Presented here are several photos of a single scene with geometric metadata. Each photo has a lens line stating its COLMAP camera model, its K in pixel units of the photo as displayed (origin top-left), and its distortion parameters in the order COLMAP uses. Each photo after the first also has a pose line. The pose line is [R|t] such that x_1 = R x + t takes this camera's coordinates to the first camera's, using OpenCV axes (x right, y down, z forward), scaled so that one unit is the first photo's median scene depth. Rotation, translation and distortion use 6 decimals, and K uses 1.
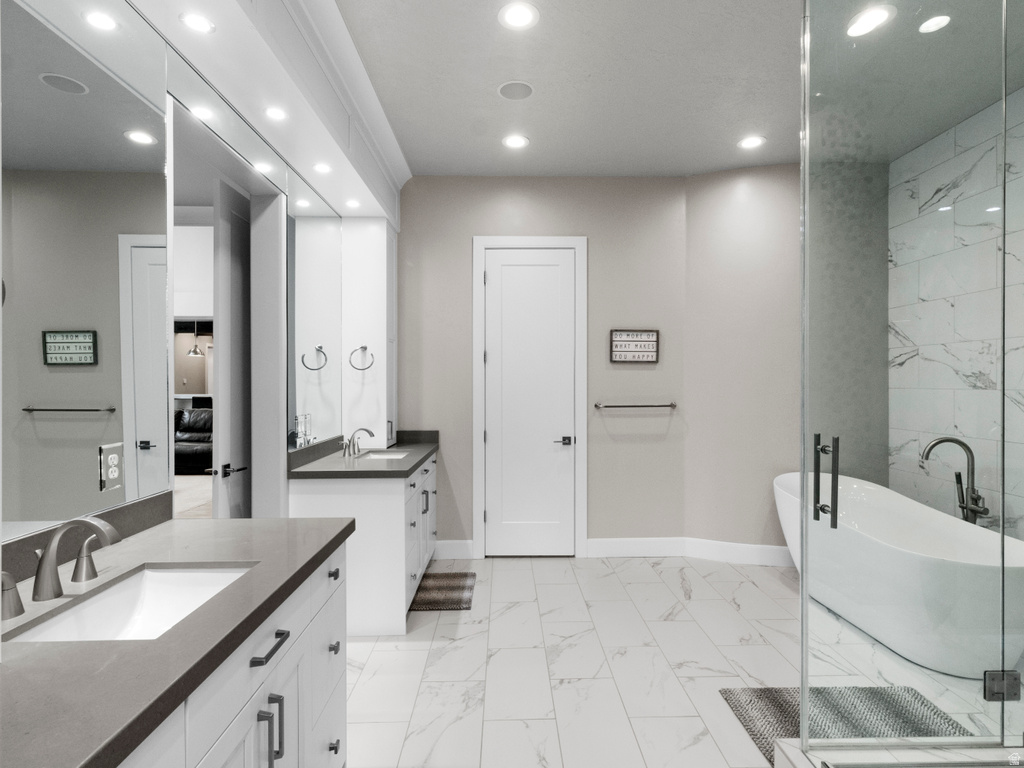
lens RADIAL K [[538.0, 0, 518.5], [0, 538.0, 385.7], [0, 0, 1]] dist [-0.001534, -0.000549]
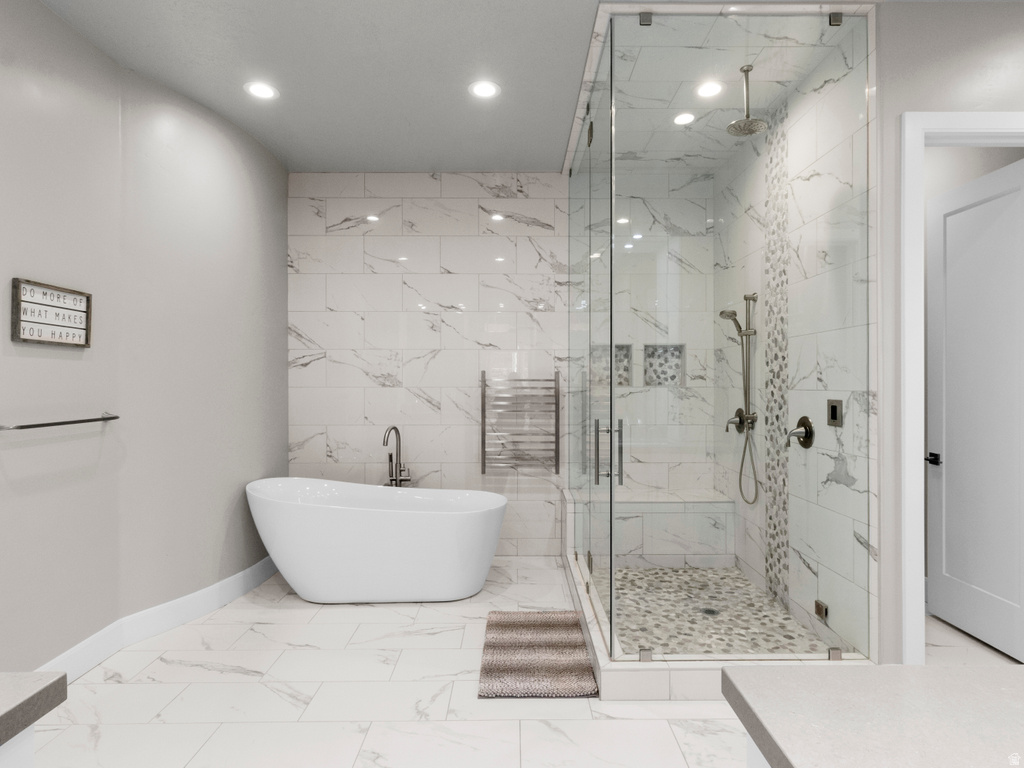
lens RADIAL K [[538.0, 0, 518.5], [0, 538.0, 385.7], [0, 0, 1]] dist [-0.001534, -0.000549]
pose [[0.019480, -0.004071, 0.999802, -0.345085], [0.006018, 0.999974, 0.003954, -0.000064], [-0.999792, 0.005940, 0.019504, 0.526725]]
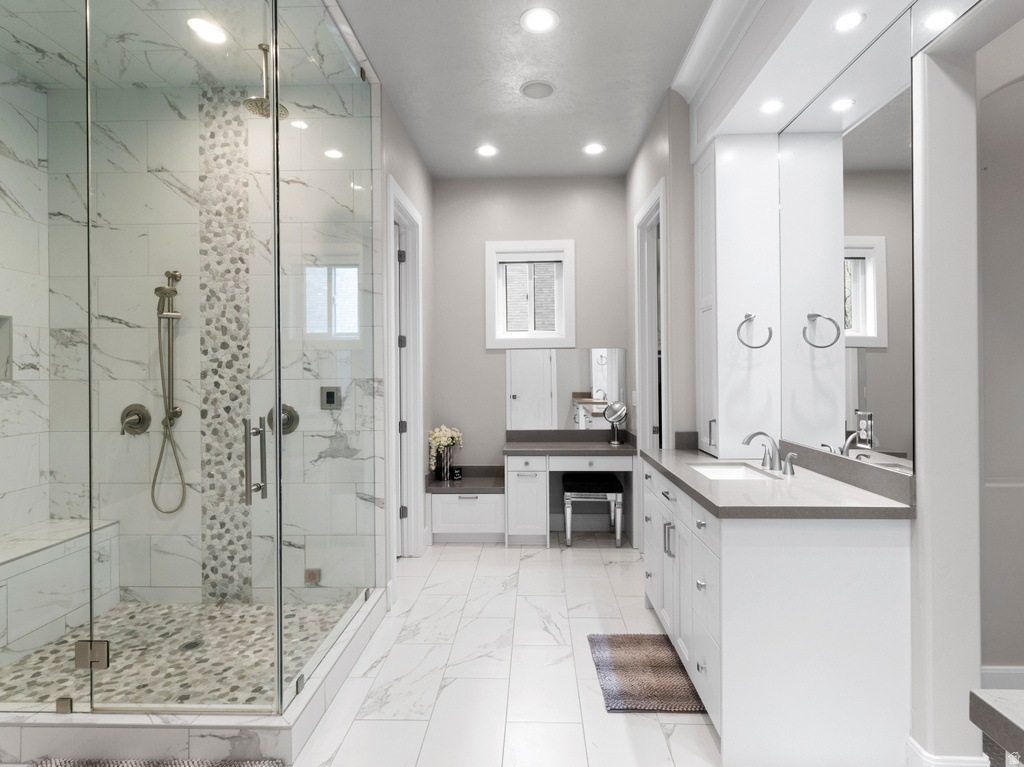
lens RADIAL K [[551.2, 0, 512.6], [0, 551.2, 370.4], [0, 0, 1]] dist [-0.000142, -0.001075]
pose [[-0.998029, 0.007617, 0.062287, -0.008404], [0.008053, 0.999945, 0.006756, -0.004184], [-0.062232, 0.007245, -0.998035, 0.897358]]
